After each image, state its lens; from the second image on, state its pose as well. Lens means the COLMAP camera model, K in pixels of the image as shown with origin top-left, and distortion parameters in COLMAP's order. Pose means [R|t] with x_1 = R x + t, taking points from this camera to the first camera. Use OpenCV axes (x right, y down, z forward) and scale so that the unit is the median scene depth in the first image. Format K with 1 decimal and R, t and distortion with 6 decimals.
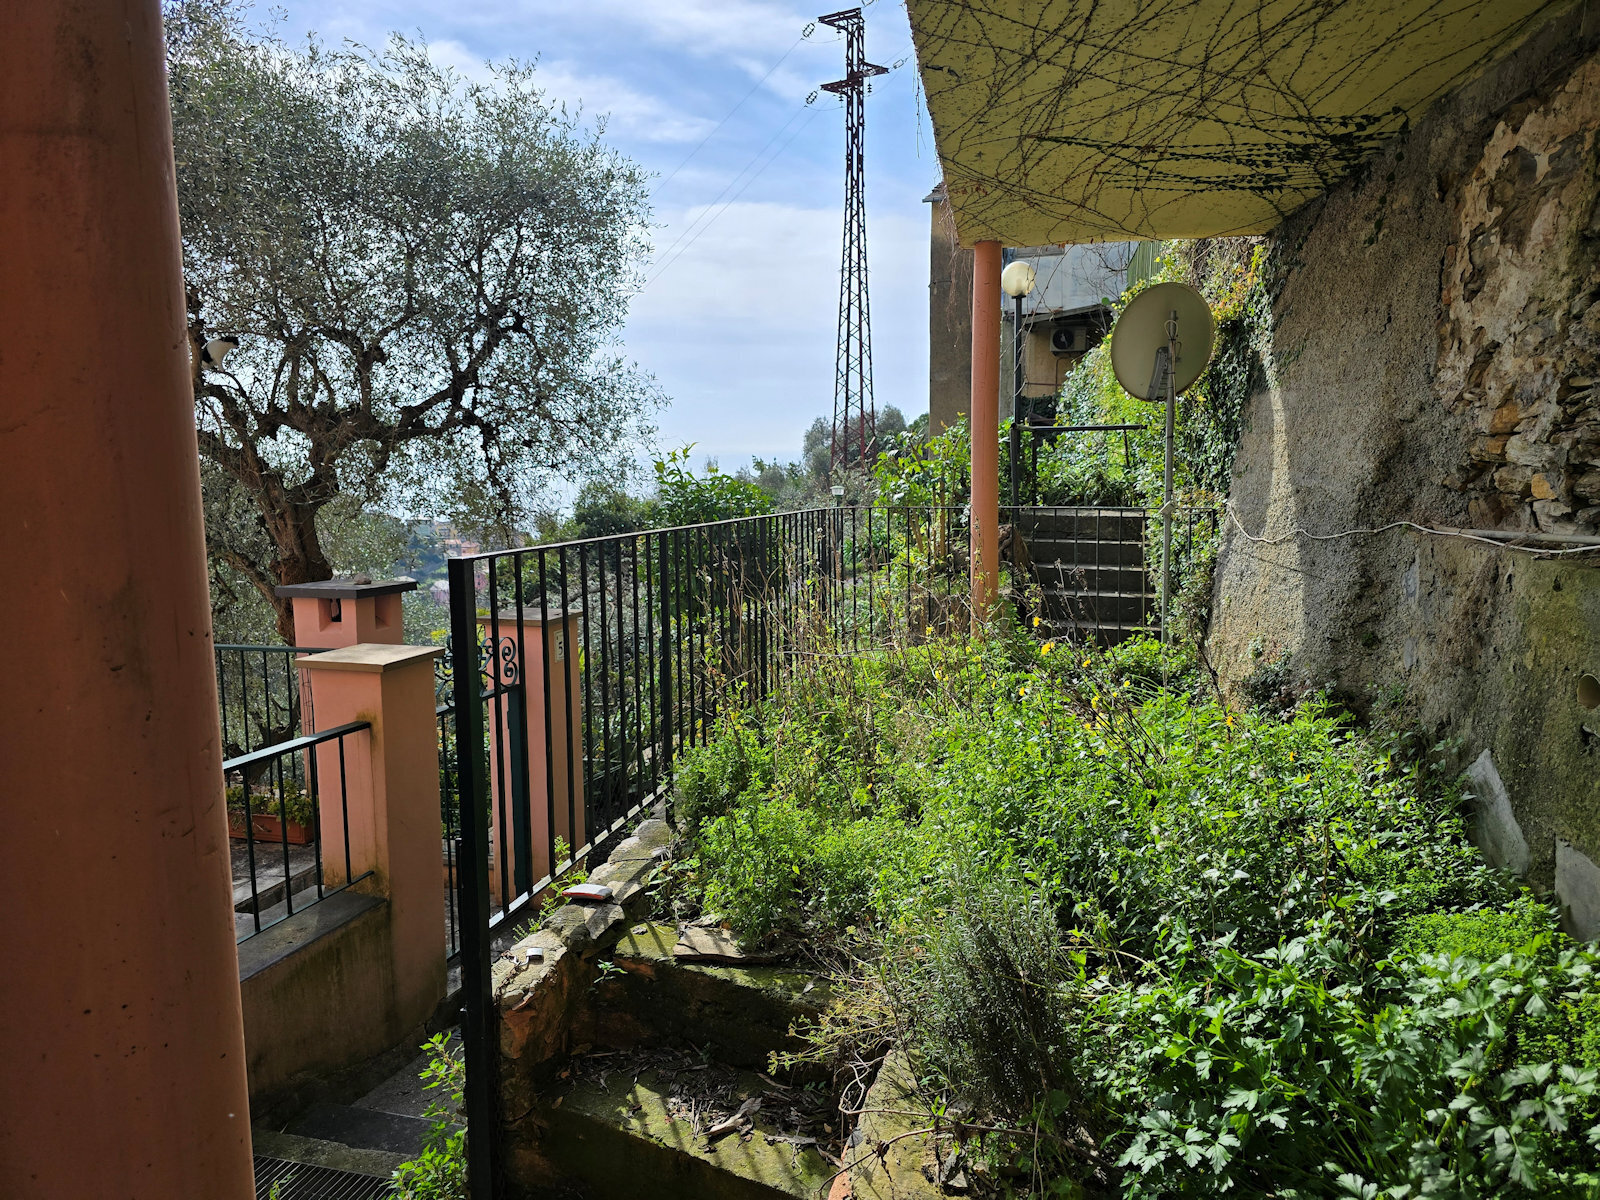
lens RADIAL K [[1083.7, 0, 800.0], [0, 1083.7, 600.0], [0, 0, 1]] dist [0.081695, -0.090821]
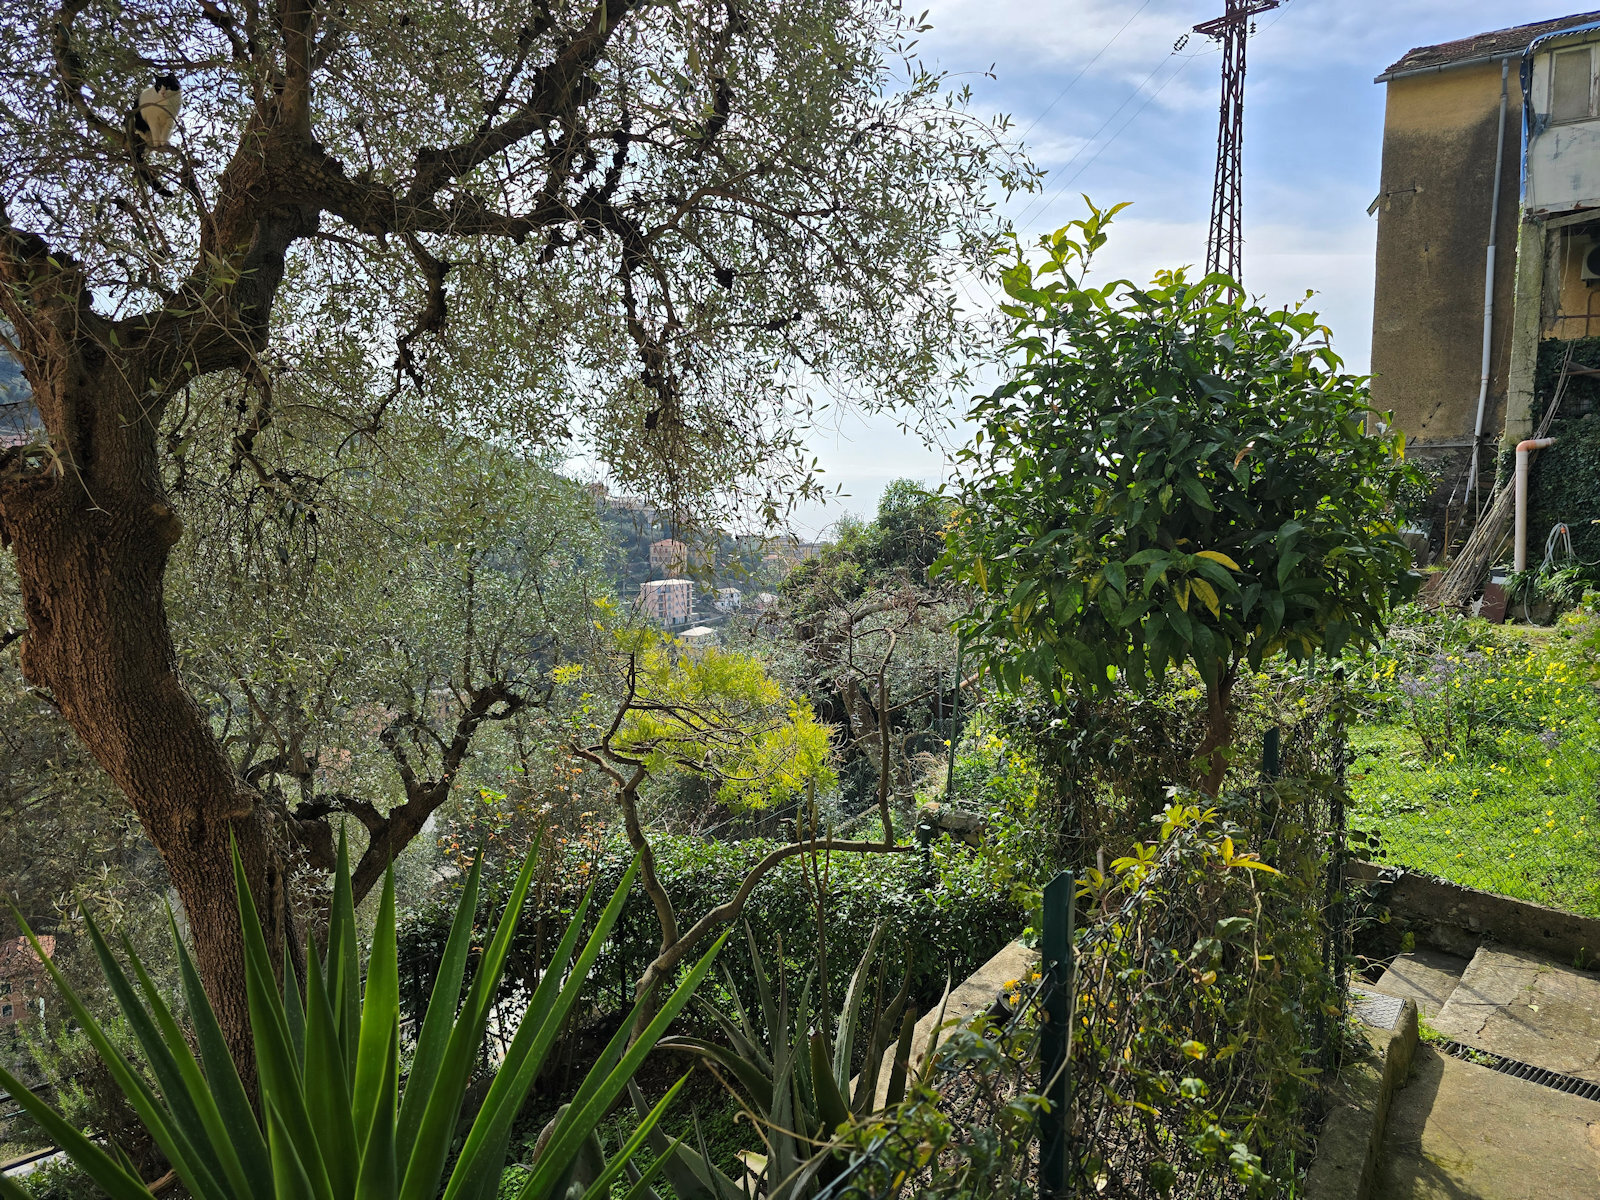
lens RADIAL K [[1102.3, 0, 800.0], [0, 1102.3, 600.0], [0, 0, 1]] dist [0.065659, -0.060463]
pose [[0.959504, 0.040418, -0.278780, -0.081826], [-0.045665, 0.998880, -0.012352, -0.002650], [0.277968, 0.024583, 0.960276, 0.555940]]
